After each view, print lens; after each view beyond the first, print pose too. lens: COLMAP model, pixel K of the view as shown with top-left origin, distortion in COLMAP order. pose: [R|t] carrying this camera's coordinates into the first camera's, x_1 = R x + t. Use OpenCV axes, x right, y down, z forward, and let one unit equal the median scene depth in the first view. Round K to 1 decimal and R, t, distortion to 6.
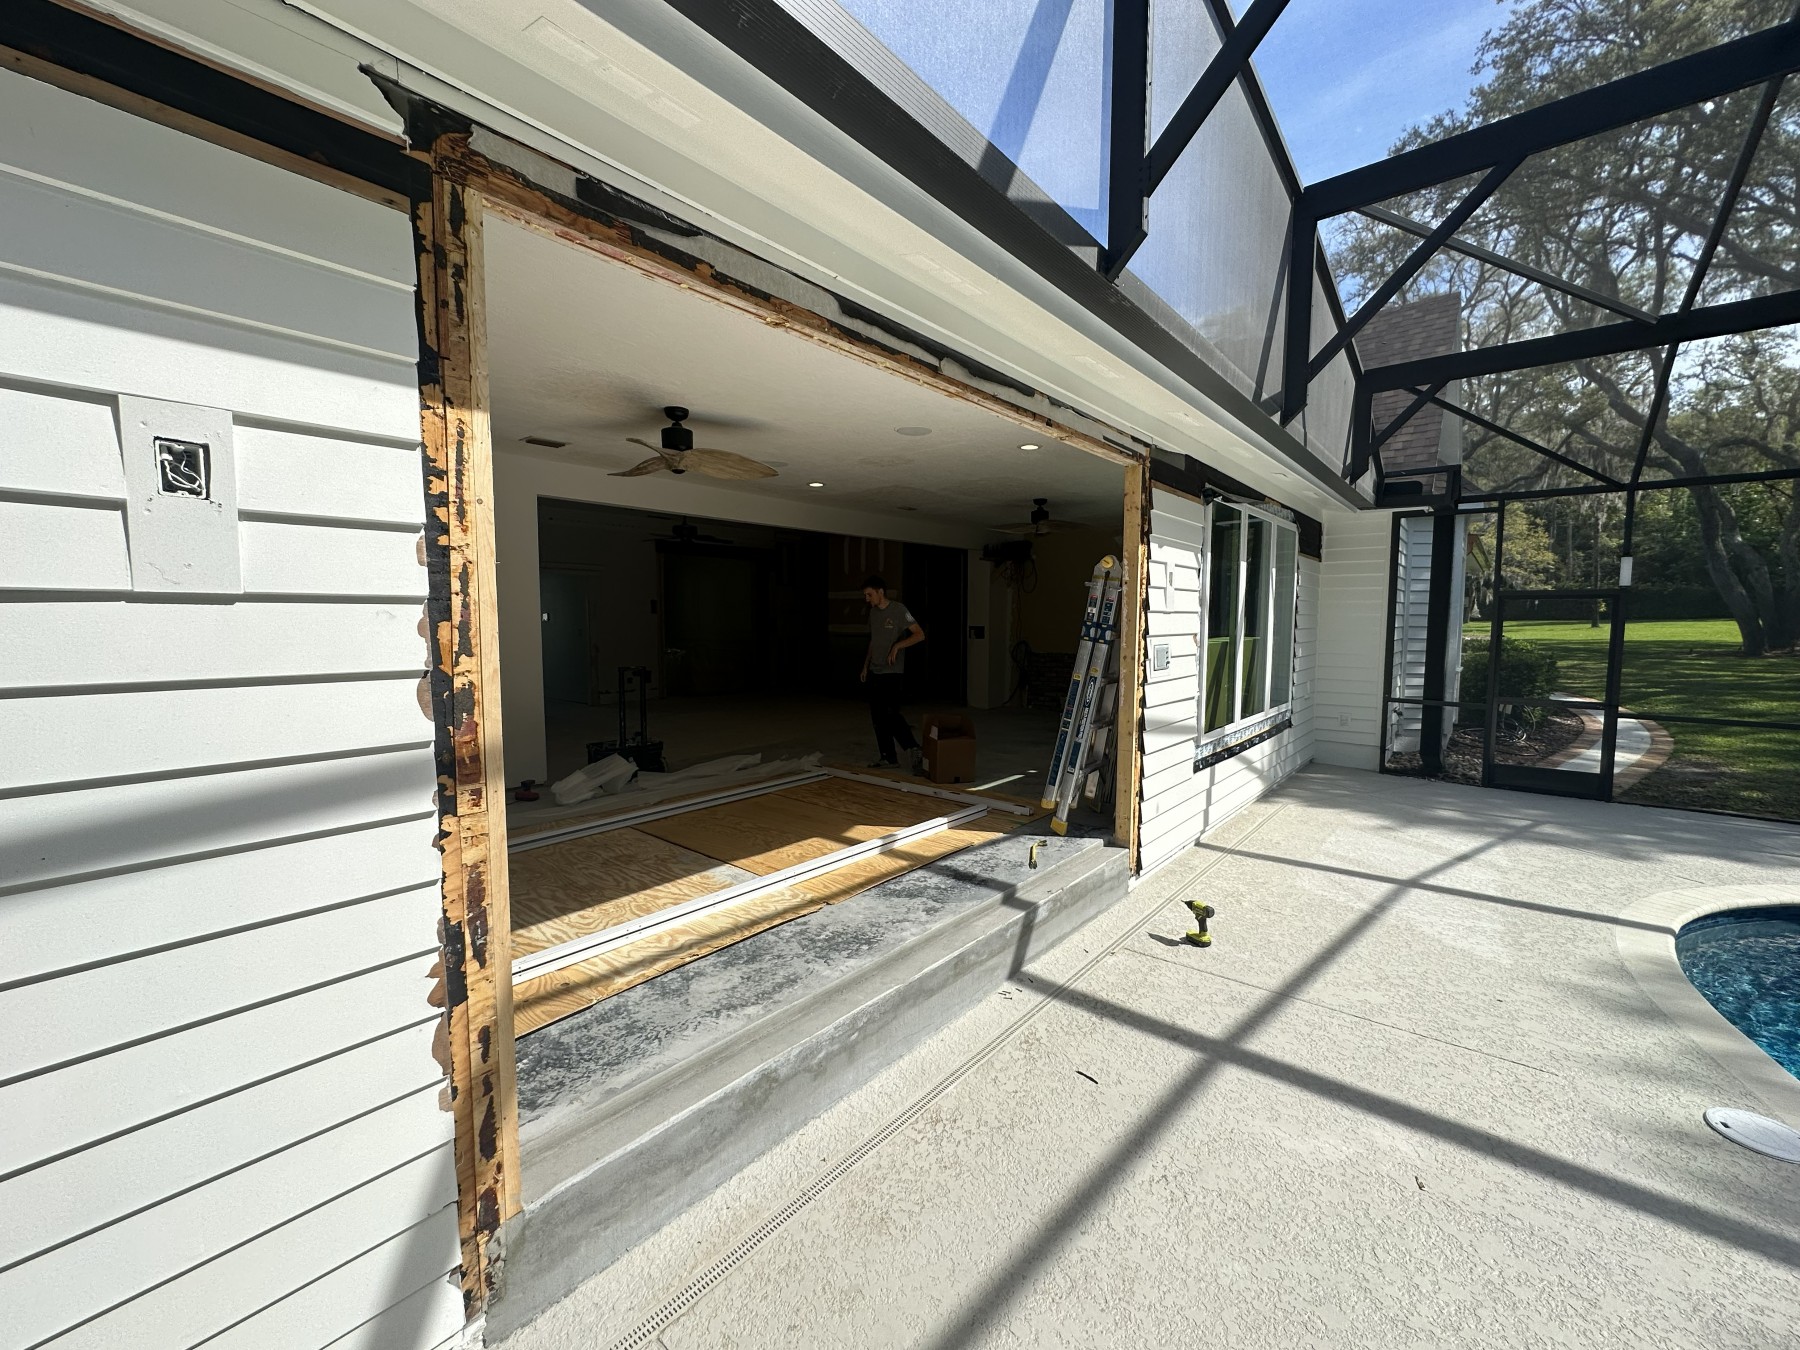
lens RADIAL K [[723.0, 0, 900.0], [0, 723.0, 675.0], [0, 0, 1]] dist [-0.000777, -0.000100]
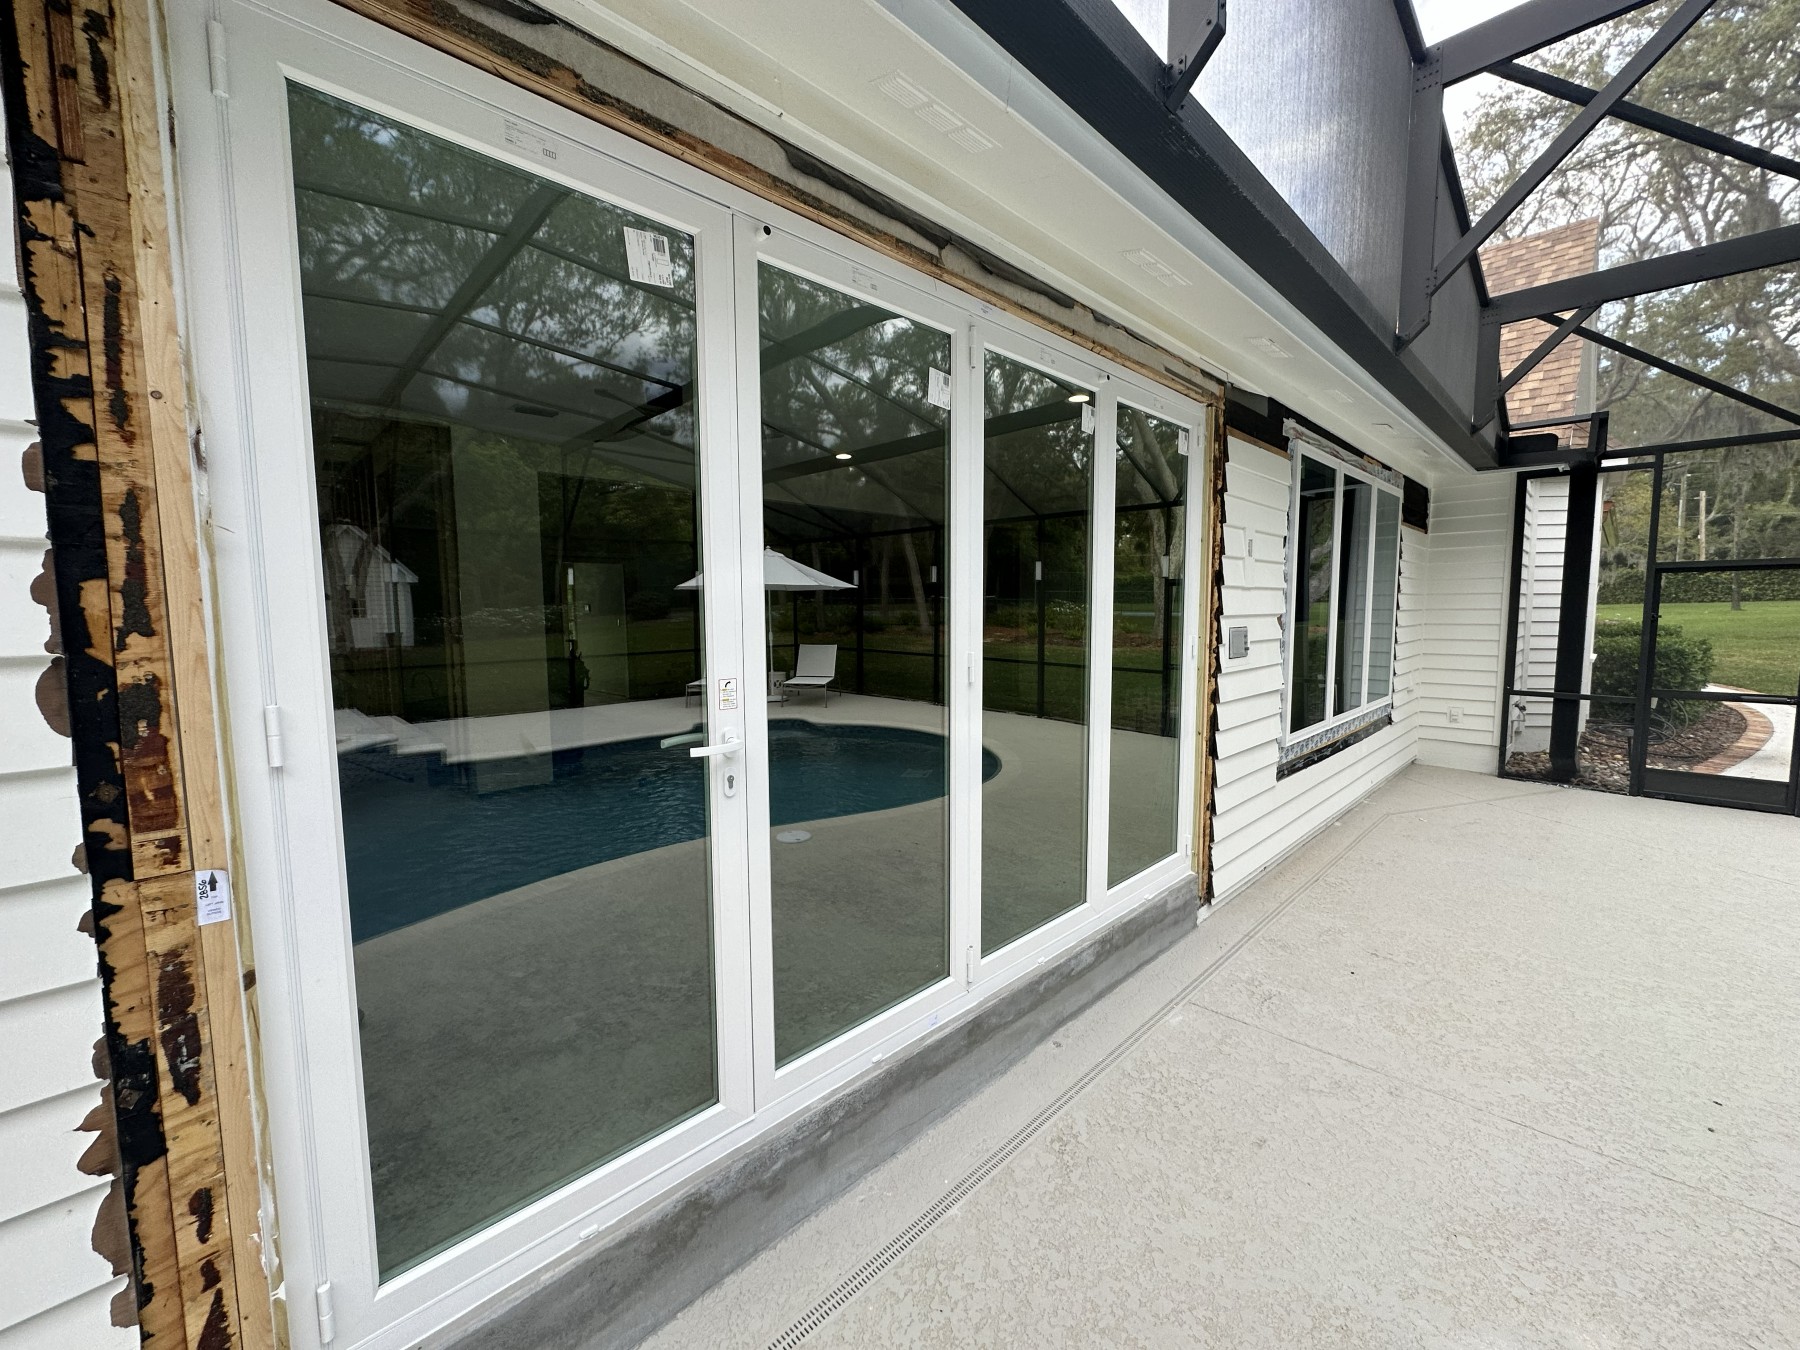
lens RADIAL K [[721.6, 0, 900.0], [0, 721.6, 675.0], [0, 0, 1]] dist [0.000143, -0.000342]
pose [[0.996307, -0.002537, -0.085825, 0.081122], [0.003576, 0.999922, 0.011953, 0.002518], [0.085788, -0.012215, 0.996239, 0.250162]]
